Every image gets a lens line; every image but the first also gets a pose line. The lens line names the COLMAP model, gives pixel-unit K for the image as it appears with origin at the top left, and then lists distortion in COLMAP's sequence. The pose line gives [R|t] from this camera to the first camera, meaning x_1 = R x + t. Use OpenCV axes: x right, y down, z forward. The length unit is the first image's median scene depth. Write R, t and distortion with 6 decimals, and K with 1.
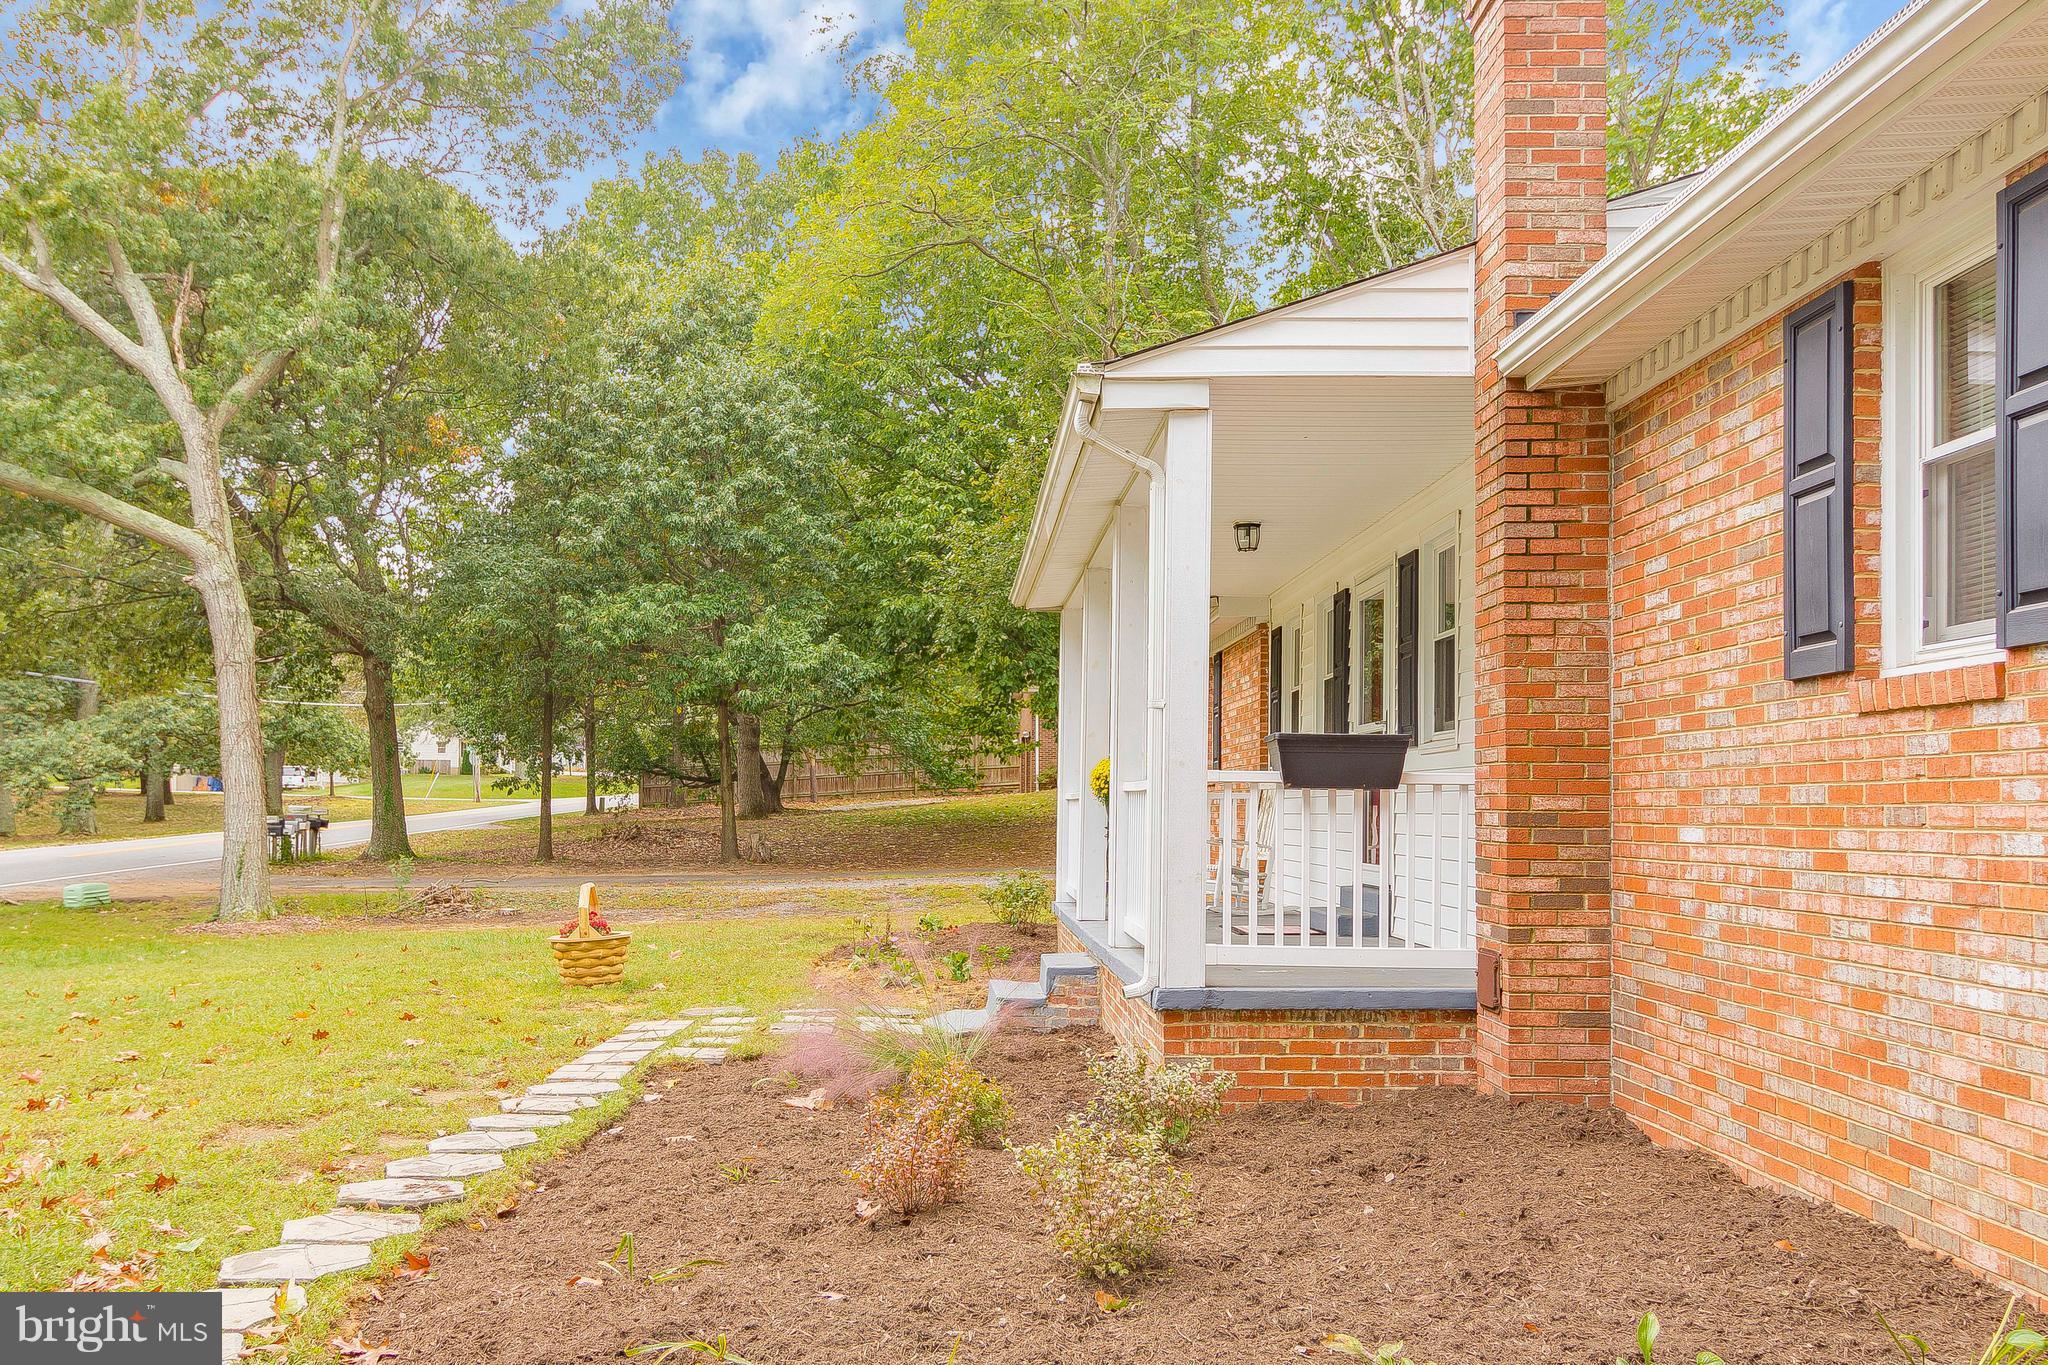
lens RADIAL K [[1676.2, 0, 879.4], [0, 1676.2, 762.1], [0, 0, 1]] dist [-0.005748, 0.006322]
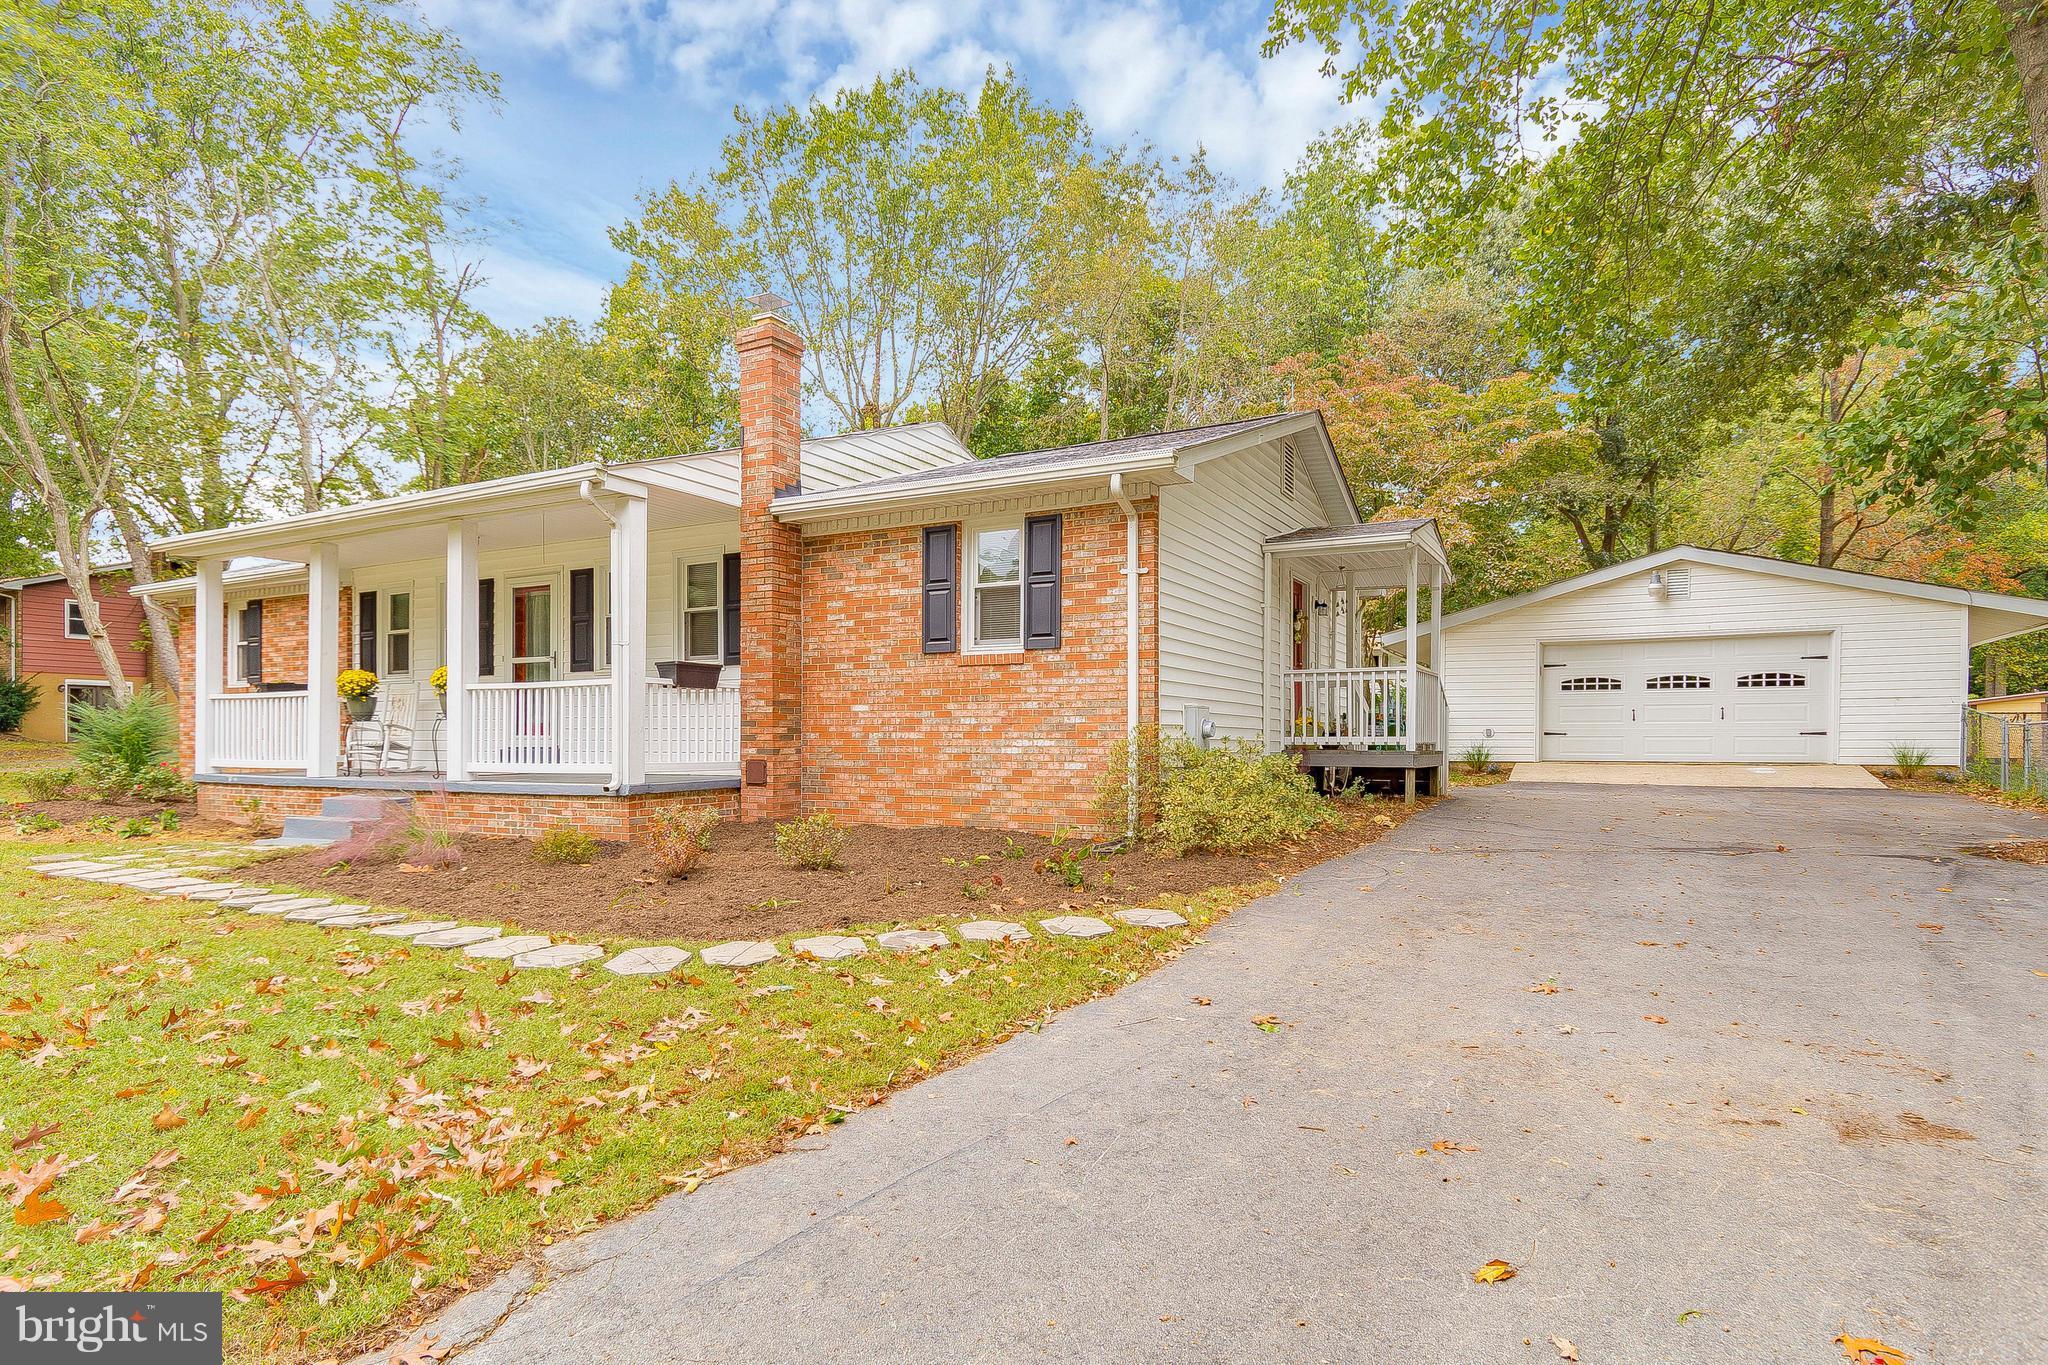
lens RADIAL K [[1078.5, 0, 1057.7], [0, 1078.5, 745.8], [0, 0, 1]] dist [0.004347, 0.000491]
pose [[0.425597, -0.014340, 0.904799, -0.868332], [-0.022810, 0.999387, 0.026569, 0.046775], [-0.904625, -0.031946, 0.425009, -0.016240]]
